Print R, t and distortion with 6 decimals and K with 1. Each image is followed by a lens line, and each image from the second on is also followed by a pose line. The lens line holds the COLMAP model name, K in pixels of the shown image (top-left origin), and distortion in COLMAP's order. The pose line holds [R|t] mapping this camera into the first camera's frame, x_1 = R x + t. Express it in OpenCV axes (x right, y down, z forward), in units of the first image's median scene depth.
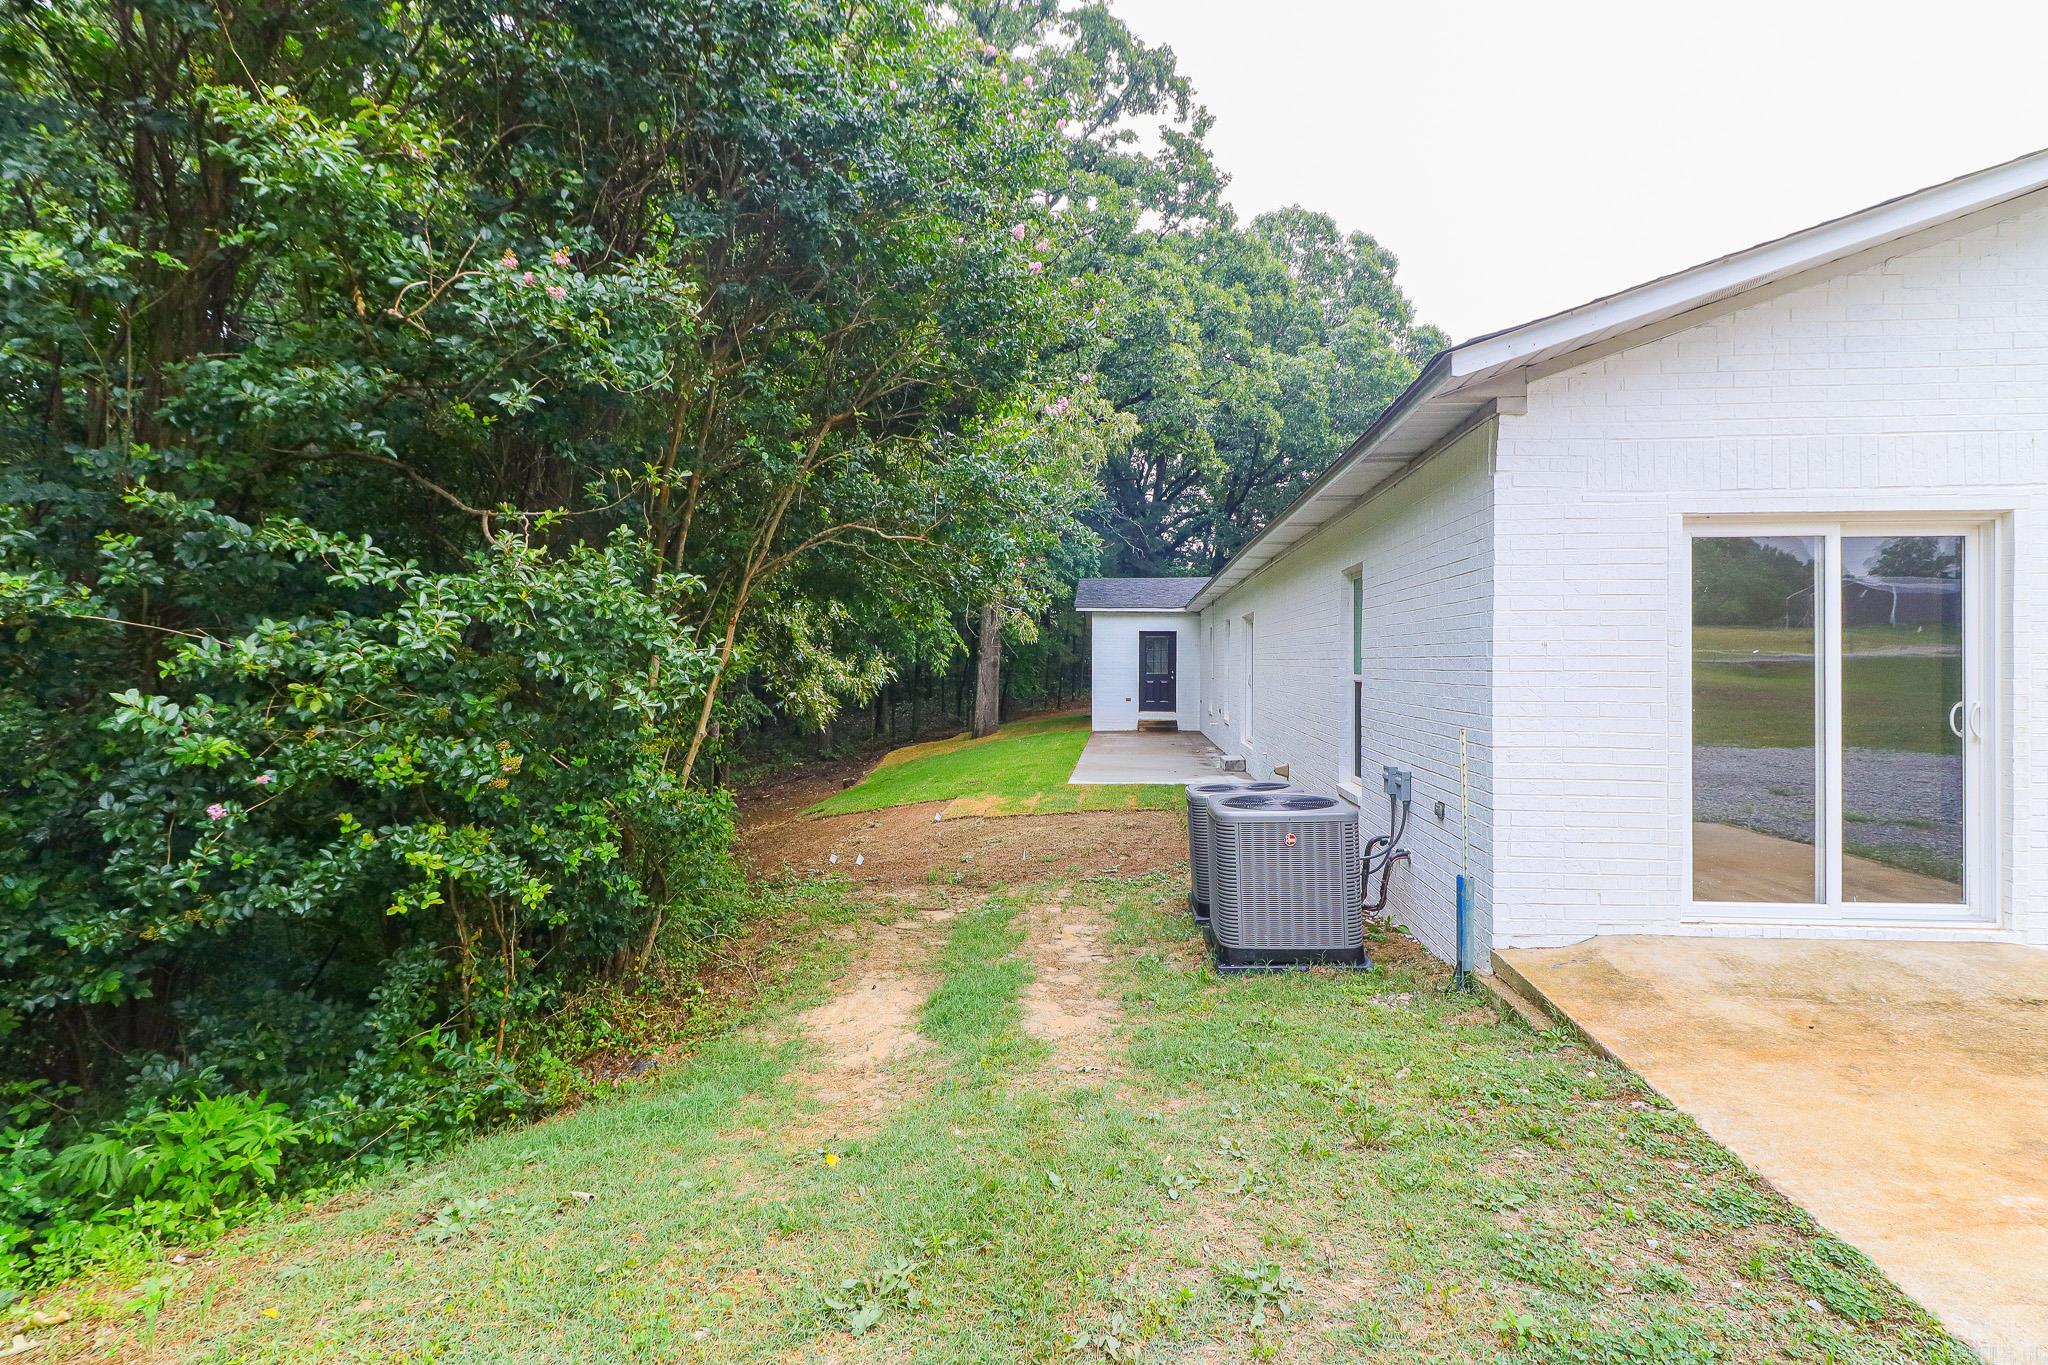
lens RADIAL K [[965.3, 0, 1014.7], [0, 965.3, 677.8], [0, 0, 1]] dist [0.007612, -0.005320]
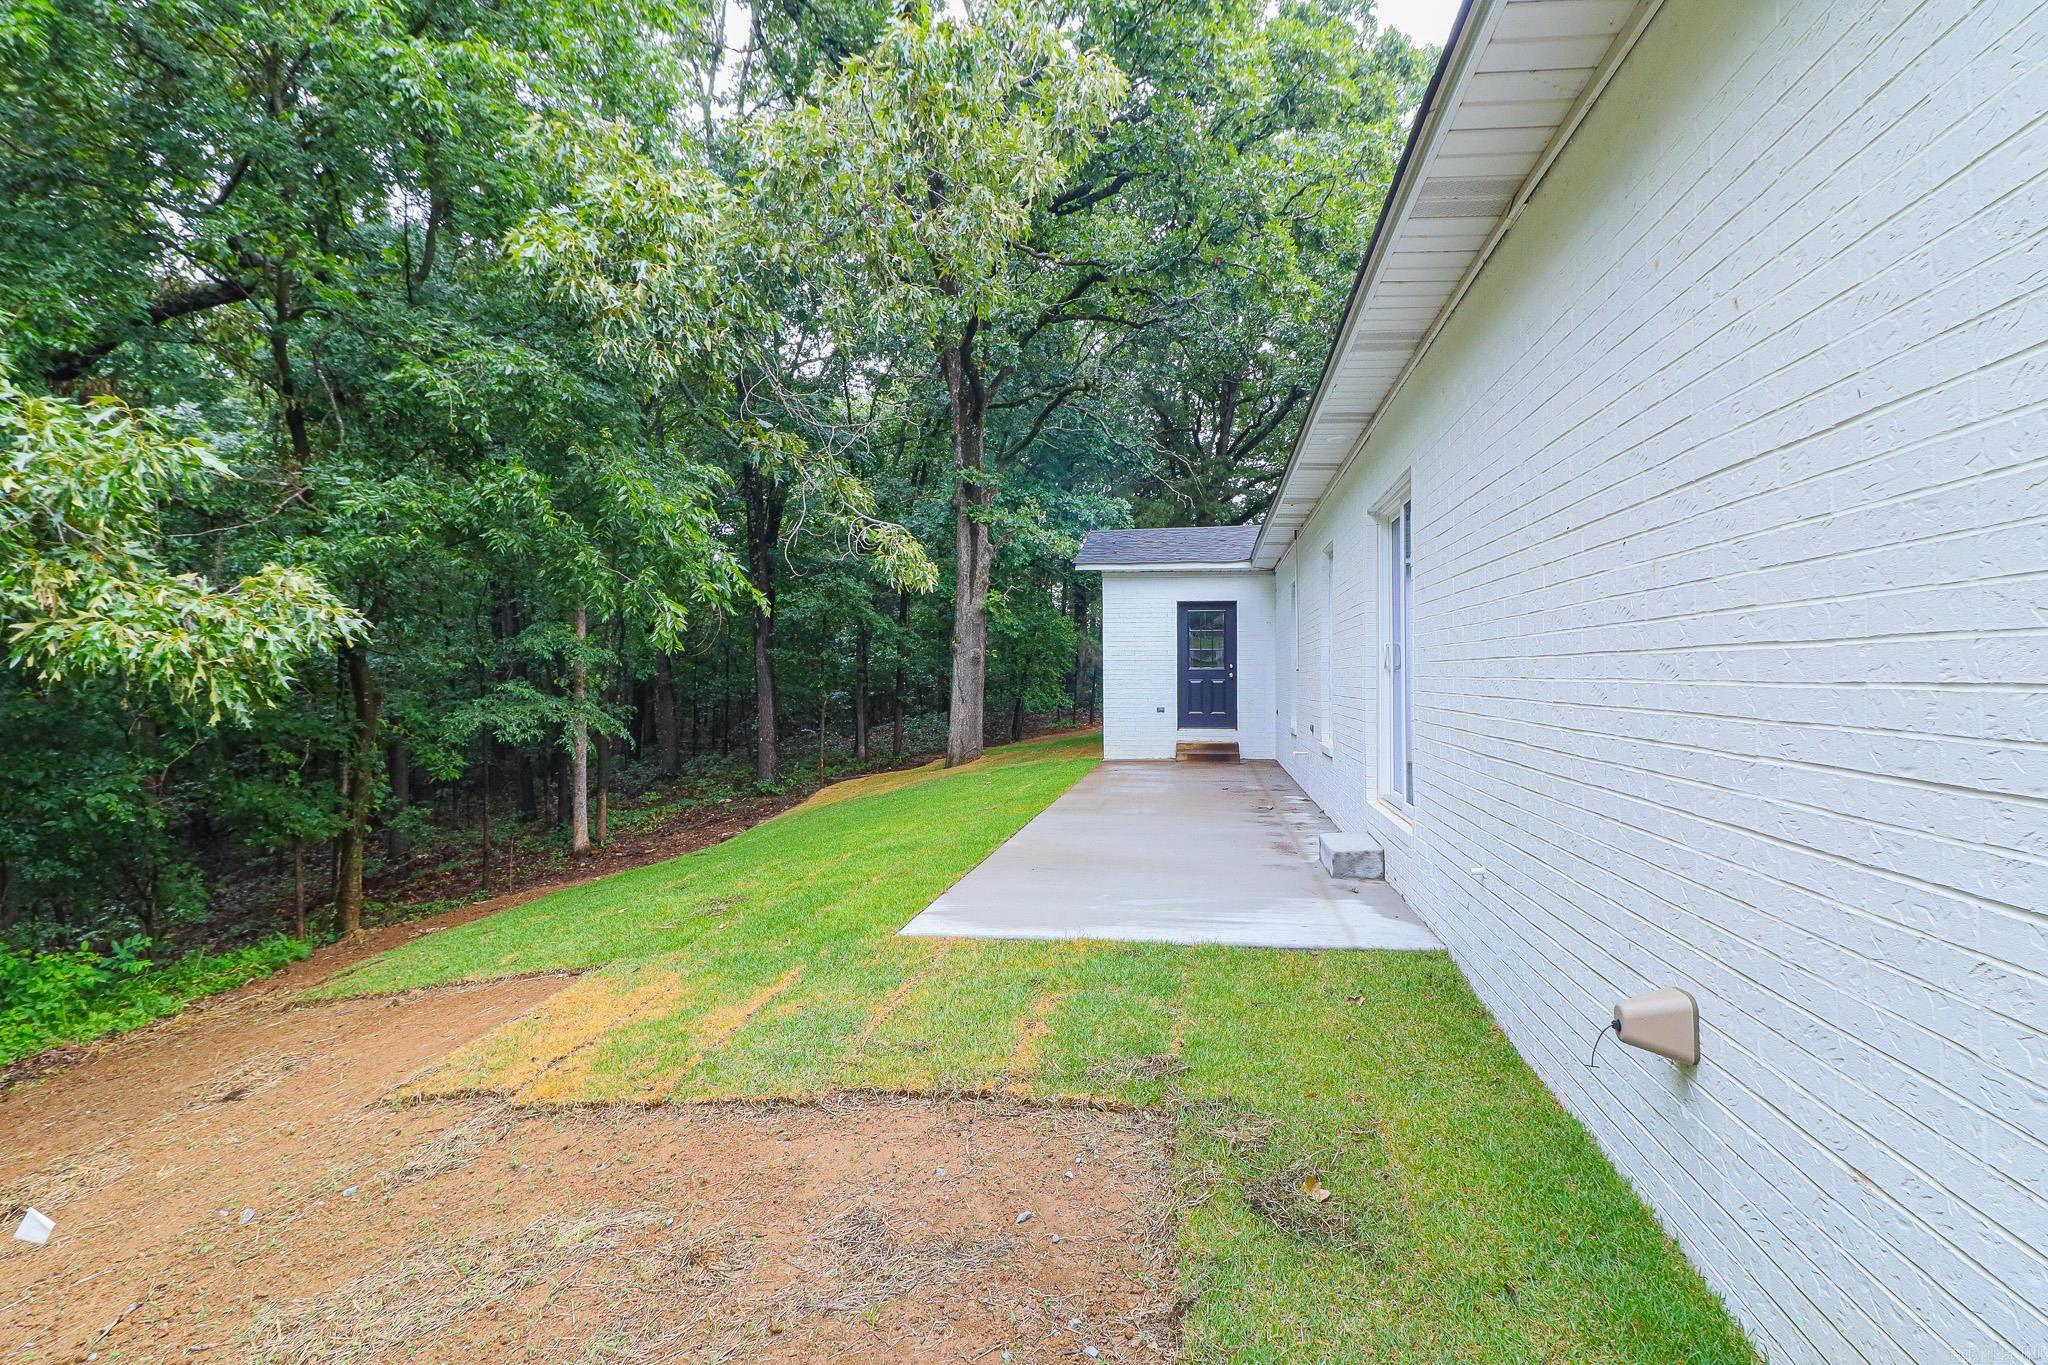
lens RADIAL K [[965.3, 0, 1036.8], [0, 965.3, 676.5], [0, 0, 1]] dist [0.007612, -0.005320]
pose [[0.998357, -0.005186, -0.057067, 0.071567], [0.004151, 0.999825, -0.018237, 0.011693], [0.057151, 0.017970, 0.998204, 0.357694]]
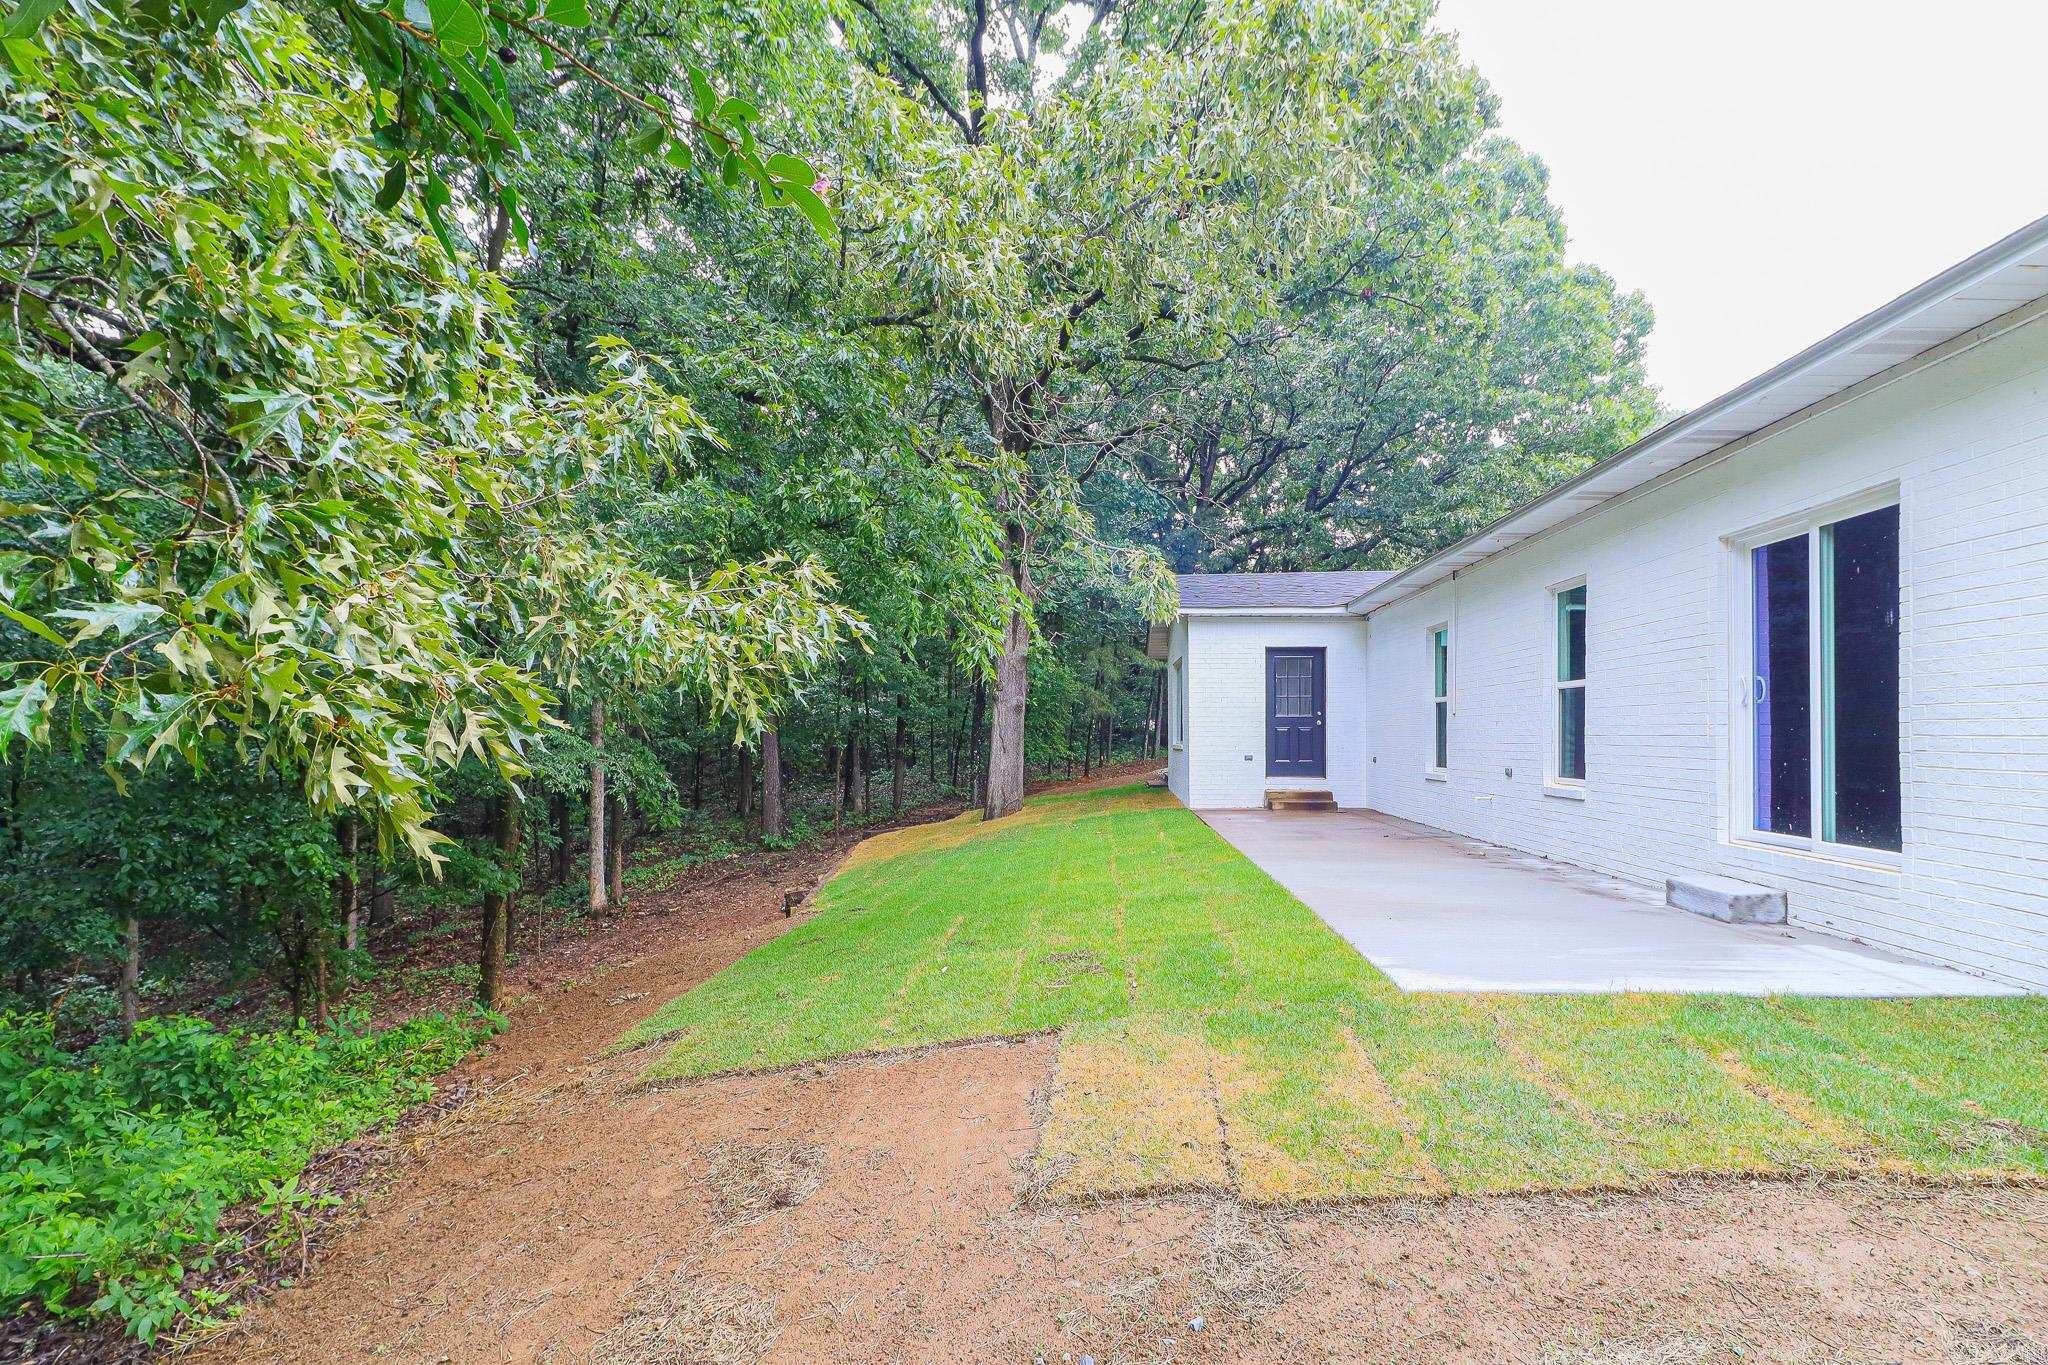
lens RADIAL K [[965.3, 0, 1009.6], [0, 965.3, 737.6], [0, 0, 1]] dist [0.007612, -0.005320]
pose [[0.999801, -0.003197, 0.019674, -0.046198], [0.003457, 0.999907, -0.013220, 0.016825], [-0.019630, 0.013286, 0.999719, 0.379210]]
